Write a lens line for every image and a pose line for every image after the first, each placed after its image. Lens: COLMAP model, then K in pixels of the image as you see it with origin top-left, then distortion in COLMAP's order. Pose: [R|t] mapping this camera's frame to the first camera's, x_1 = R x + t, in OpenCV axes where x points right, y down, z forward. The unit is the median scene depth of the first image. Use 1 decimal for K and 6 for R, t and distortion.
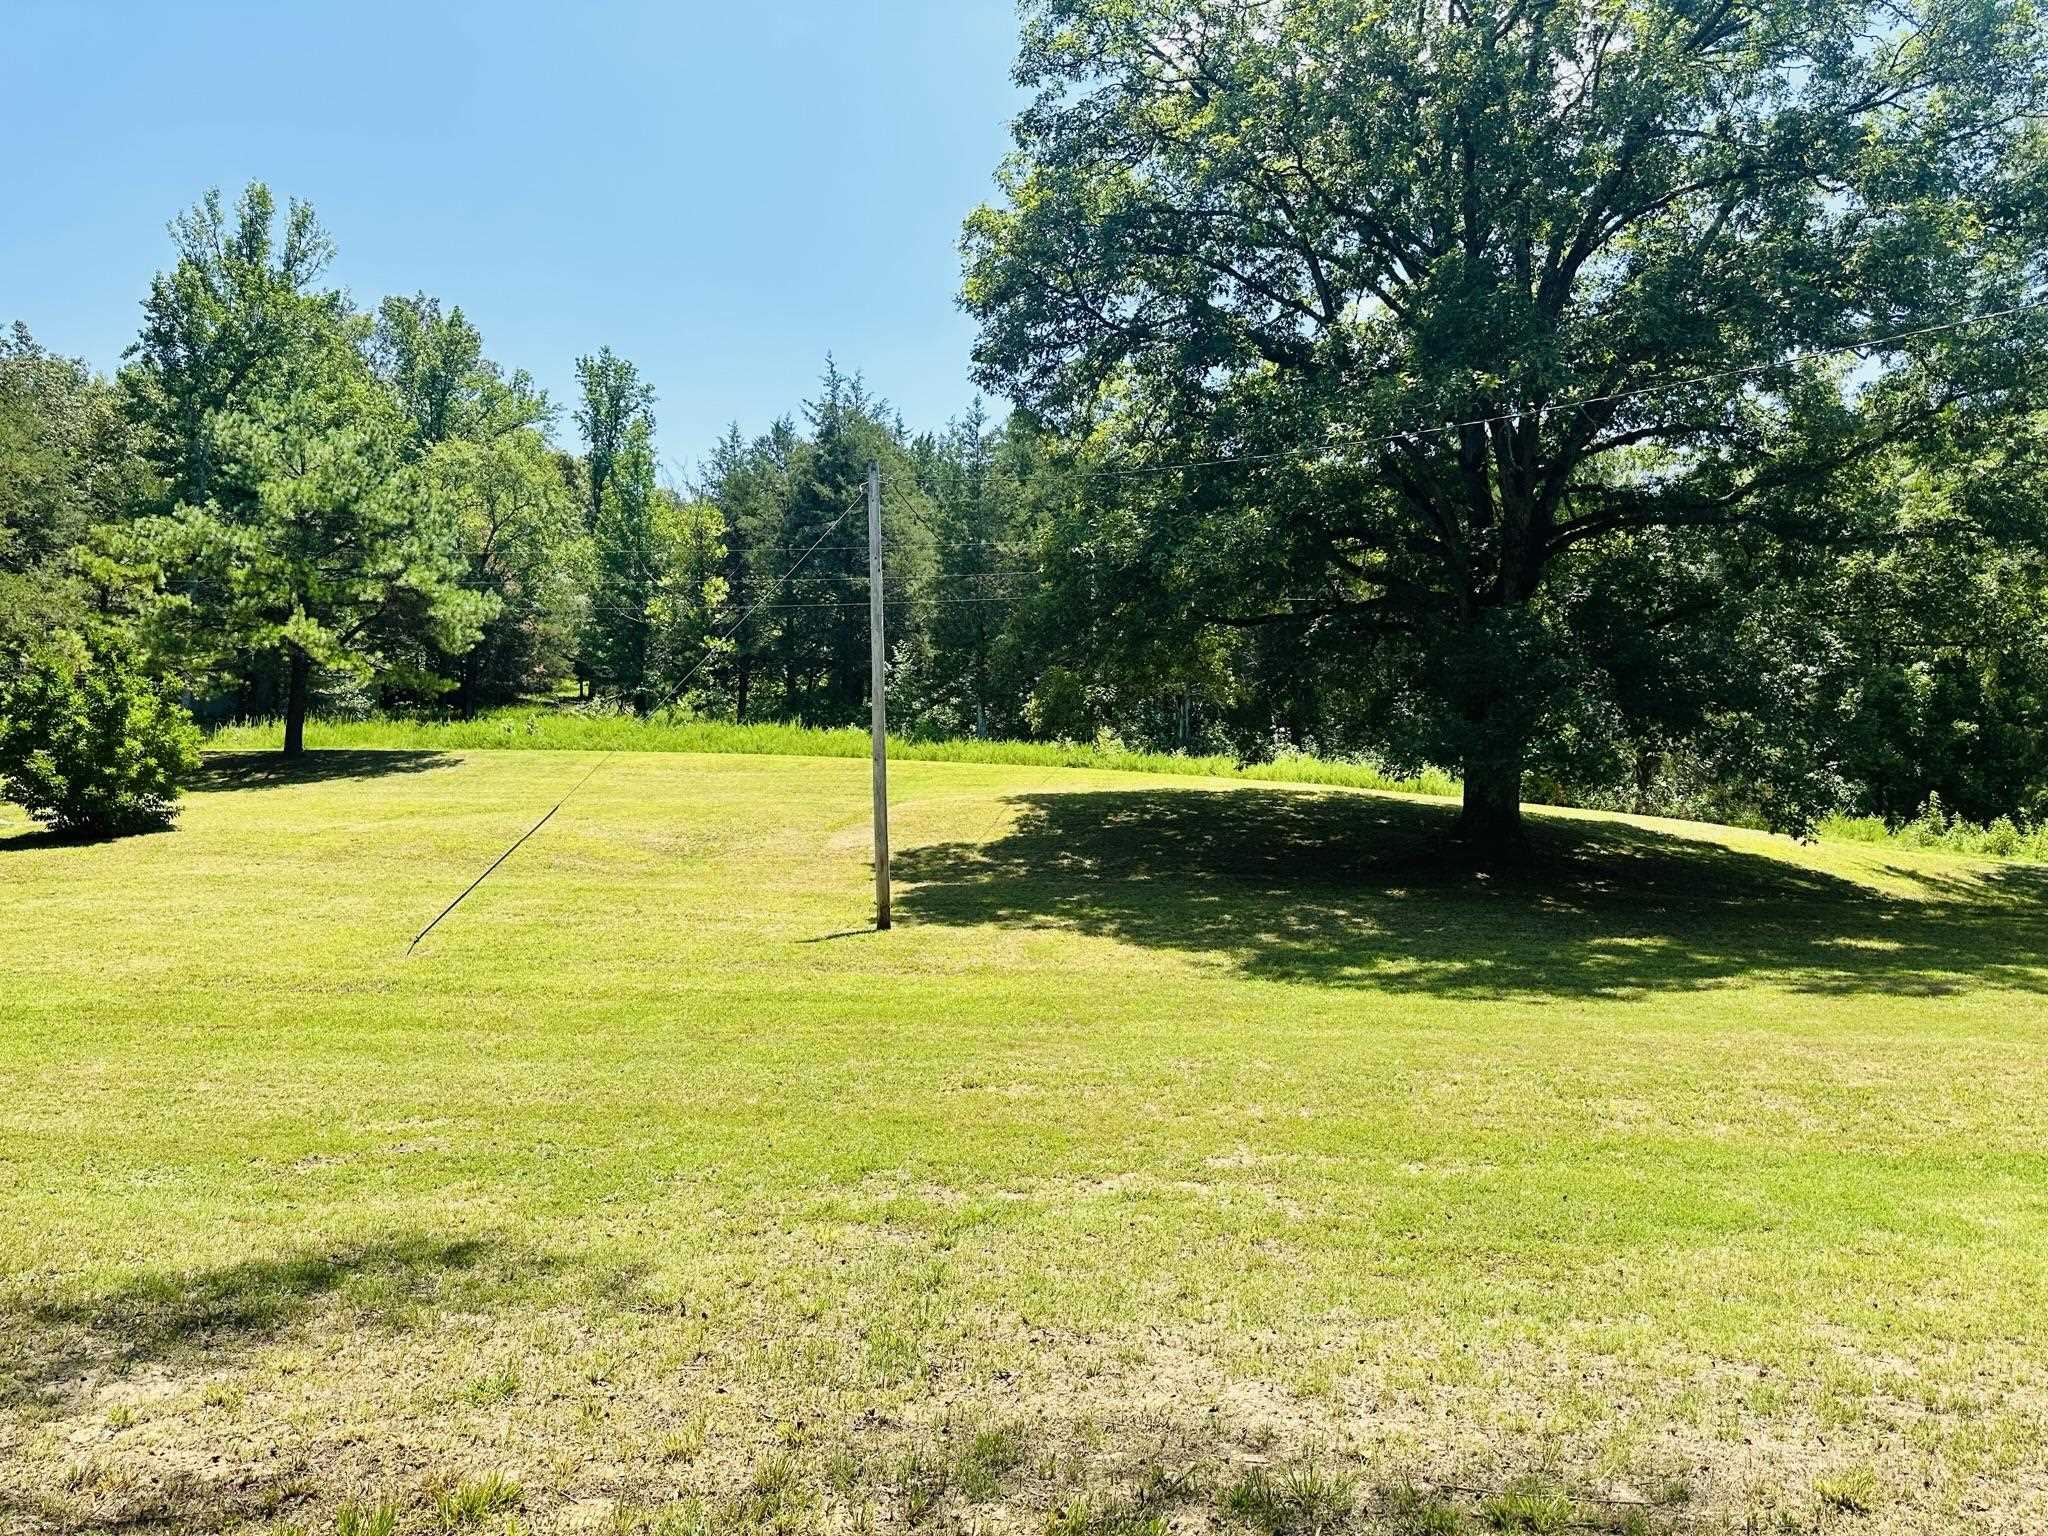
lens RADIAL K [[1448.0, 0, 1015.7], [0, 1448.0, 763.3], [0, 0, 1]] dist [0.030397, -0.046236]
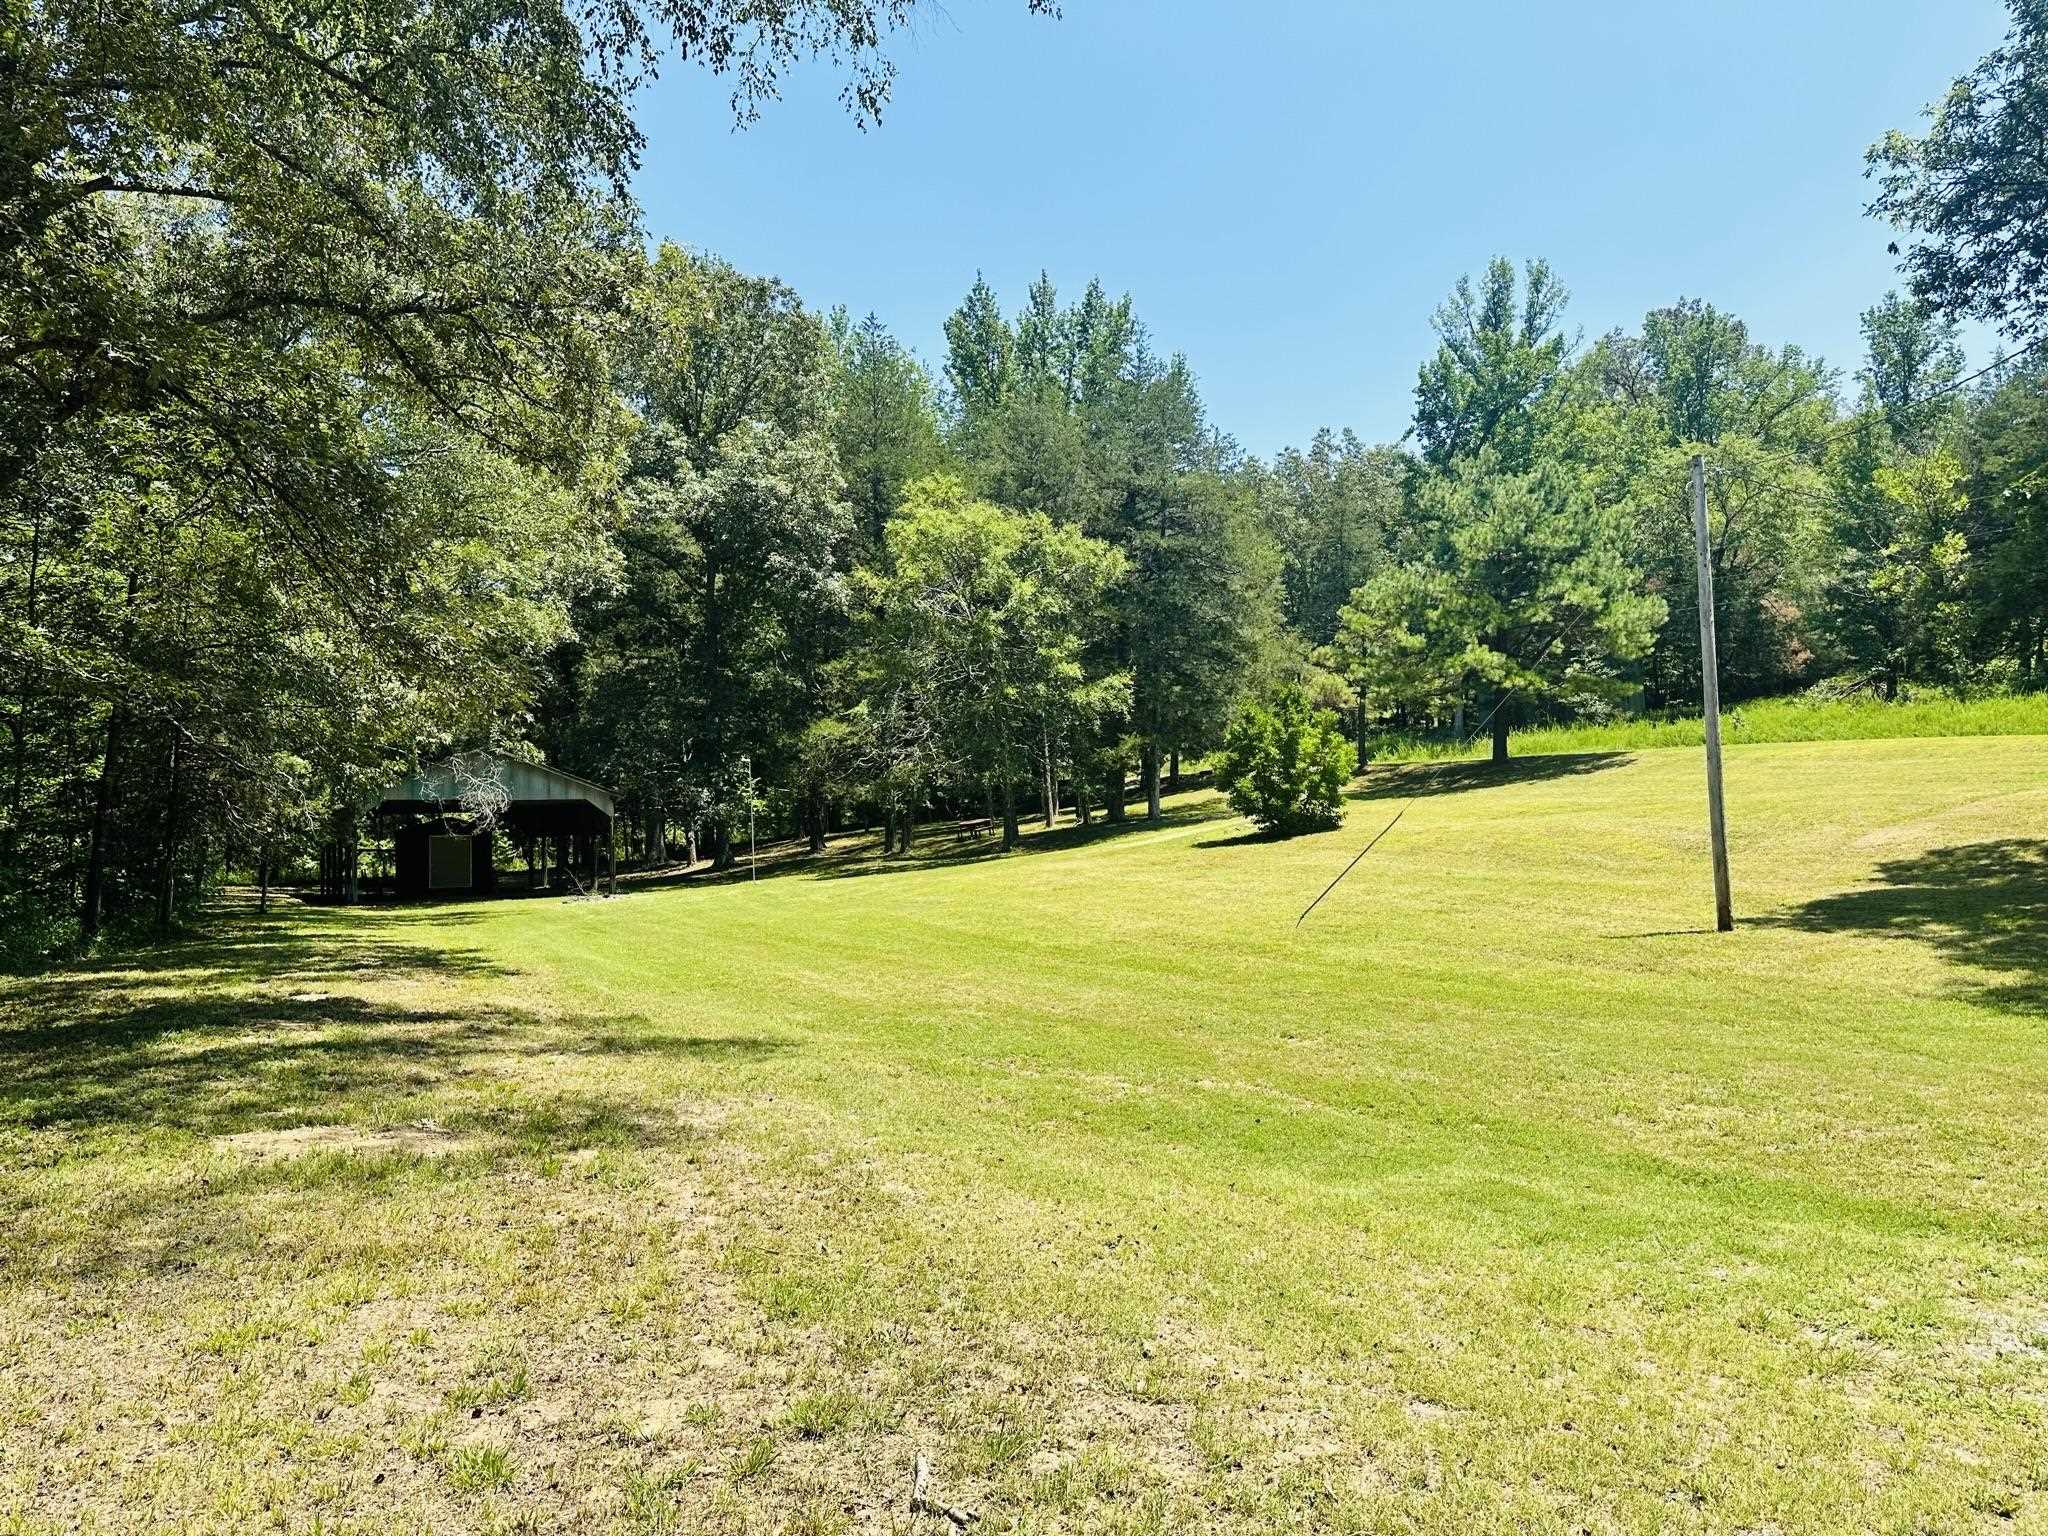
lens RADIAL K [[1453.9, 0, 1024.0], [0, 1453.9, 768.0], [0, 0, 1]] dist [0.047526, -0.054861]
pose [[0.594718, -0.042818, -0.802793, 0.211225], [0.050904, 0.998582, -0.015550, -0.002368], [0.802321, -0.031618, 0.596055, 0.008233]]
